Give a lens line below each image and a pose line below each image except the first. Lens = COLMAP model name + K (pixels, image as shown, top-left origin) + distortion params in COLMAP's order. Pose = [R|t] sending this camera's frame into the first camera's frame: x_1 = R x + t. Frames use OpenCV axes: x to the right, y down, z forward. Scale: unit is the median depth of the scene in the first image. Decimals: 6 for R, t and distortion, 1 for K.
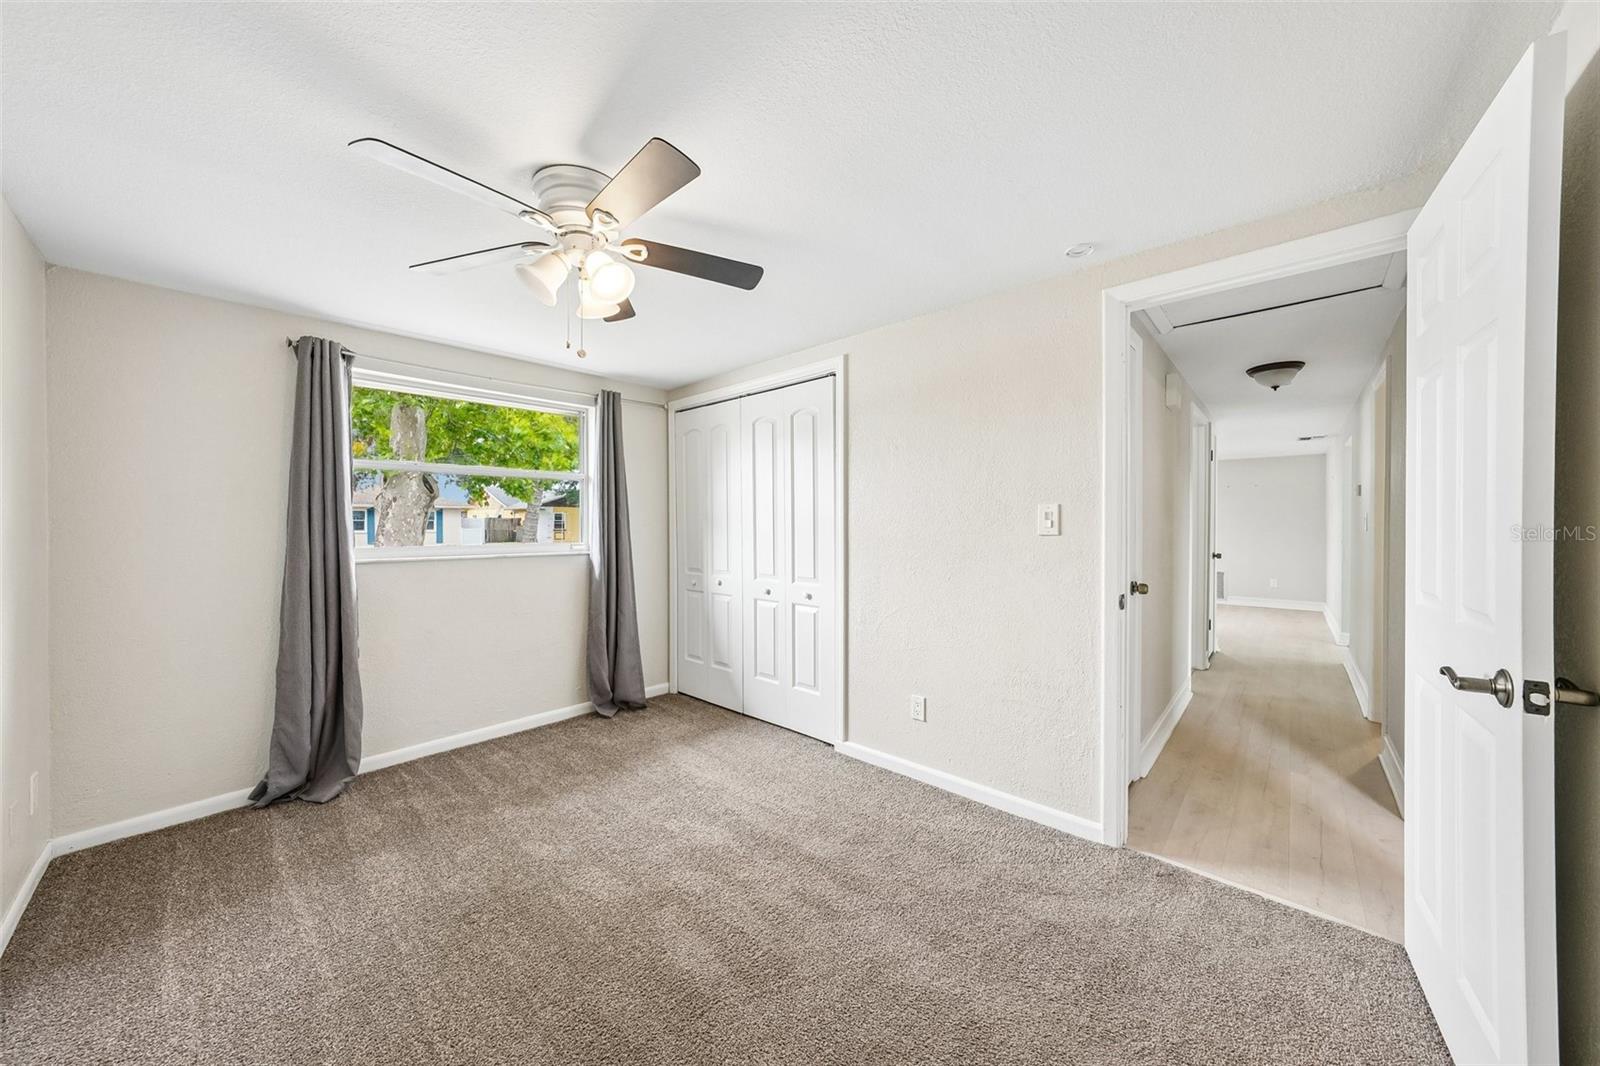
lens RADIAL K [[536.9, 0, 800.0], [0, 536.9, 533.0], [0, 0, 1]] dist [0.001028, 0.000065]
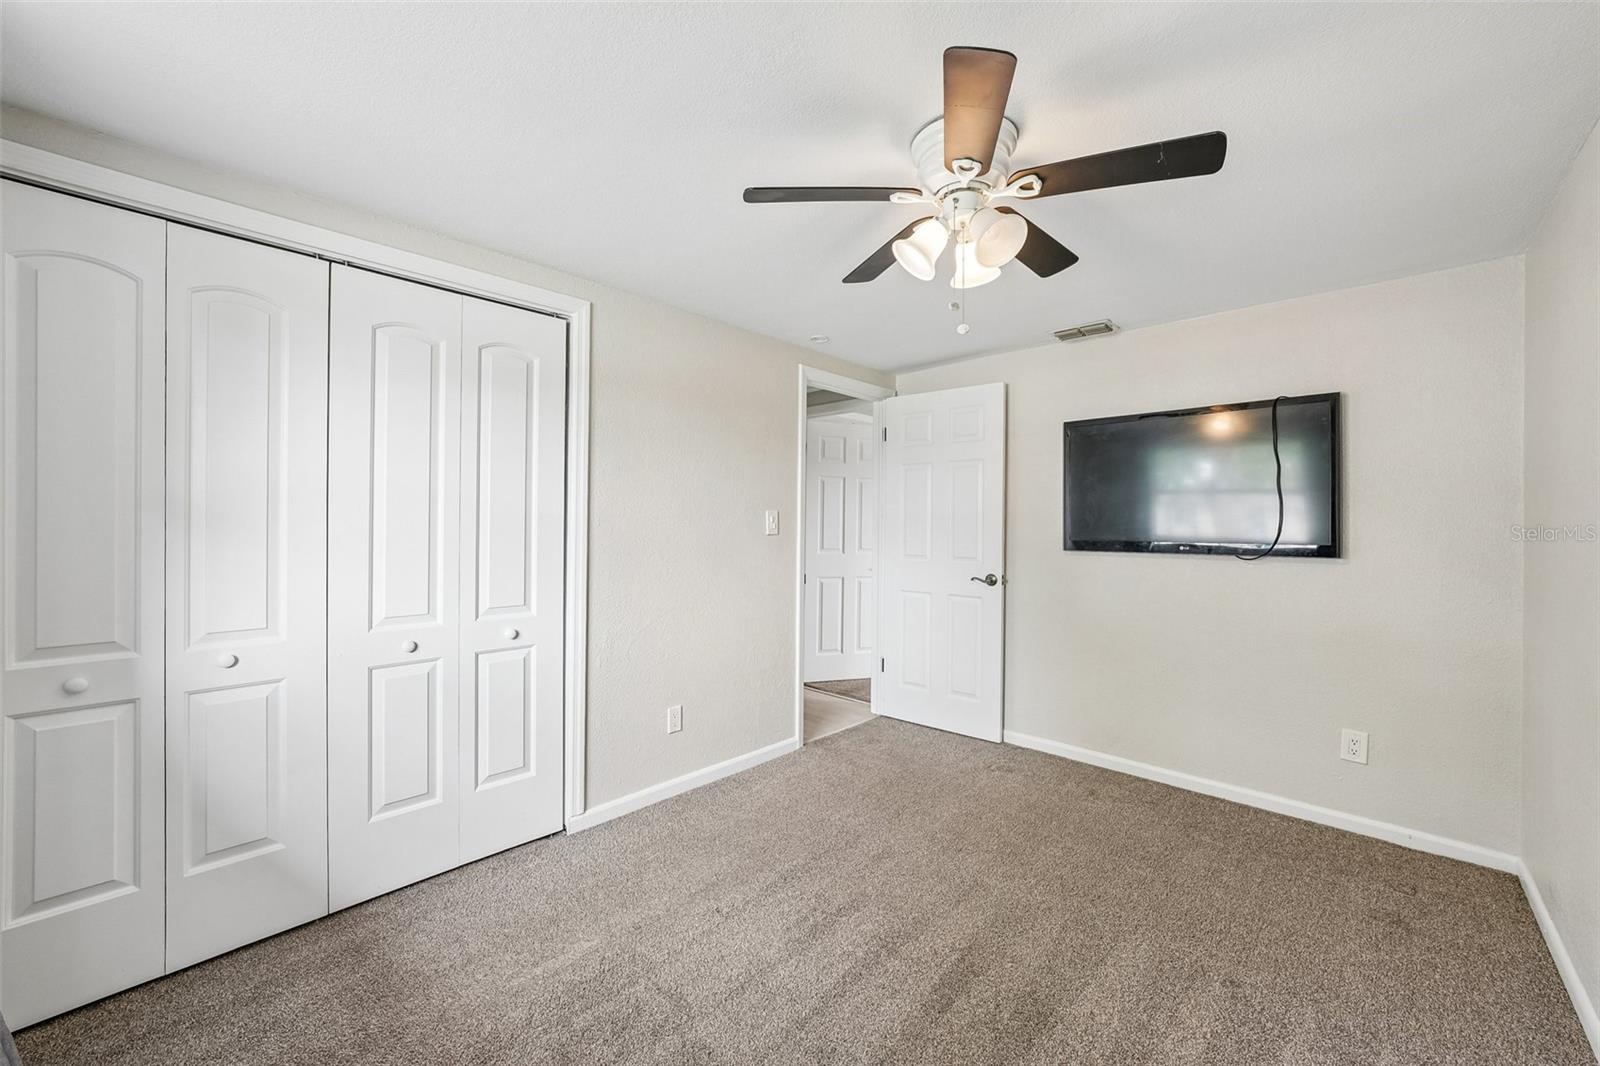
lens RADIAL K [[606.4, 0, 792.9], [0, 606.4, 530.1], [0, 0, 1]] dist [-0.000739, 0.000157]
pose [[0.043993, -0.003594, 0.999025, -0.725644], [0.008439, 0.999959, 0.003226, -0.009252], [-0.998996, 0.008289, 0.044022, 0.639687]]
